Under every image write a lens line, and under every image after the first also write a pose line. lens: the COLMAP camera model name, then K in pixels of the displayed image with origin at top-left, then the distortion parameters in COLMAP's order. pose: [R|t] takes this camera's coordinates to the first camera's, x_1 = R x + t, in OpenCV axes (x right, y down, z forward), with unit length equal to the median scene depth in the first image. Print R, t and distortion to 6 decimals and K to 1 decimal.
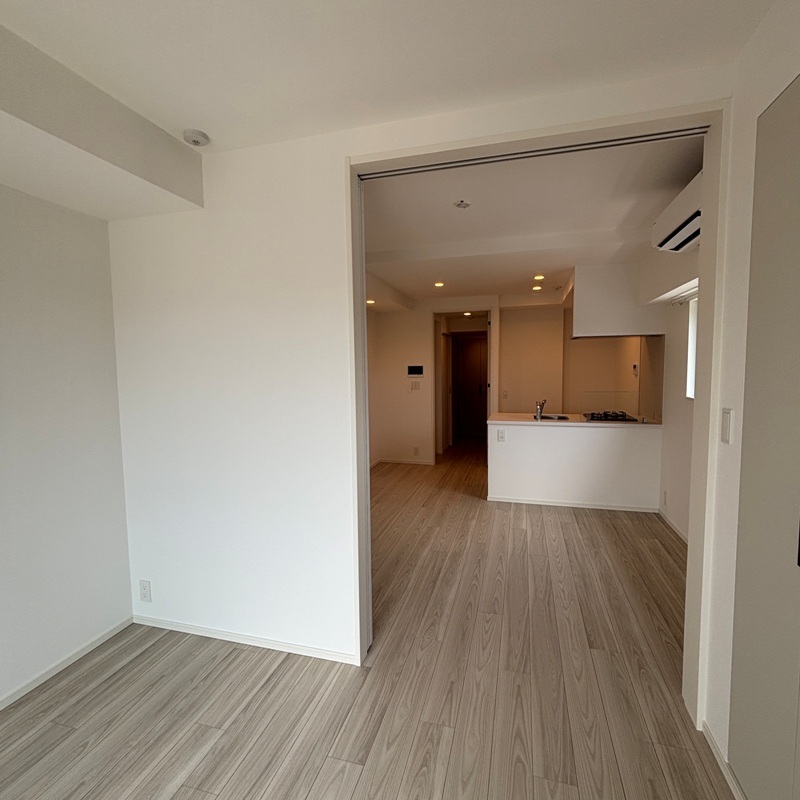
lens RADIAL K [[427.5, 0, 404.5], [0, 427.5, 400.8], [0, 0, 1]] dist [-0.006481, 0.006343]
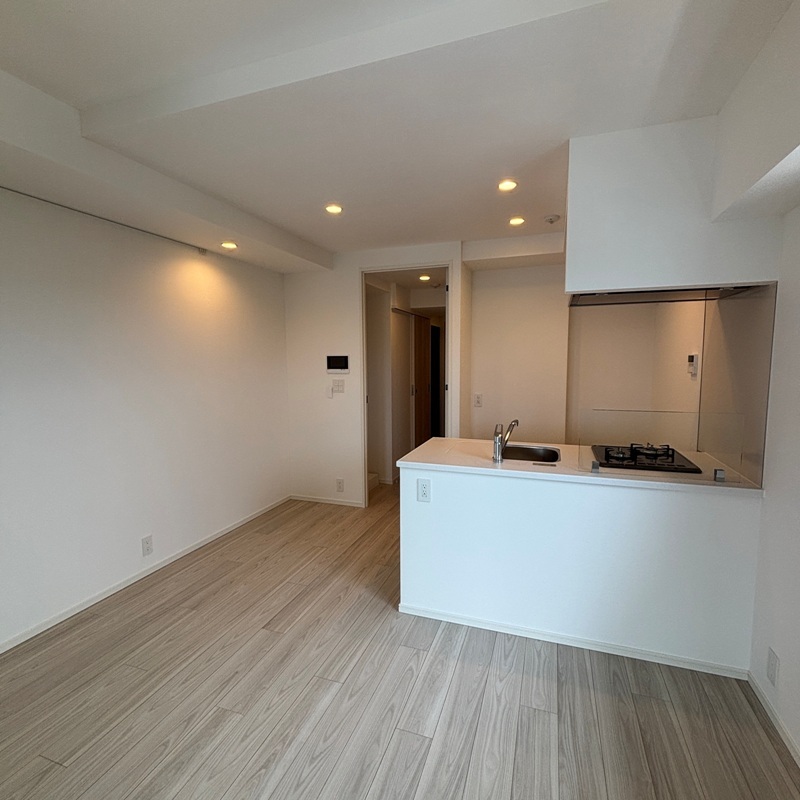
lens RADIAL K [[427.5, 0, 412.0], [0, 427.5, 397.5], [0, 0, 1]] dist [-0.006481, 0.006343]
pose [[0.998329, 0.010964, -0.056733, 0.281076], [-0.010396, 0.999893, 0.010299, -0.041549], [0.056840, -0.009692, 0.998336, 0.568681]]
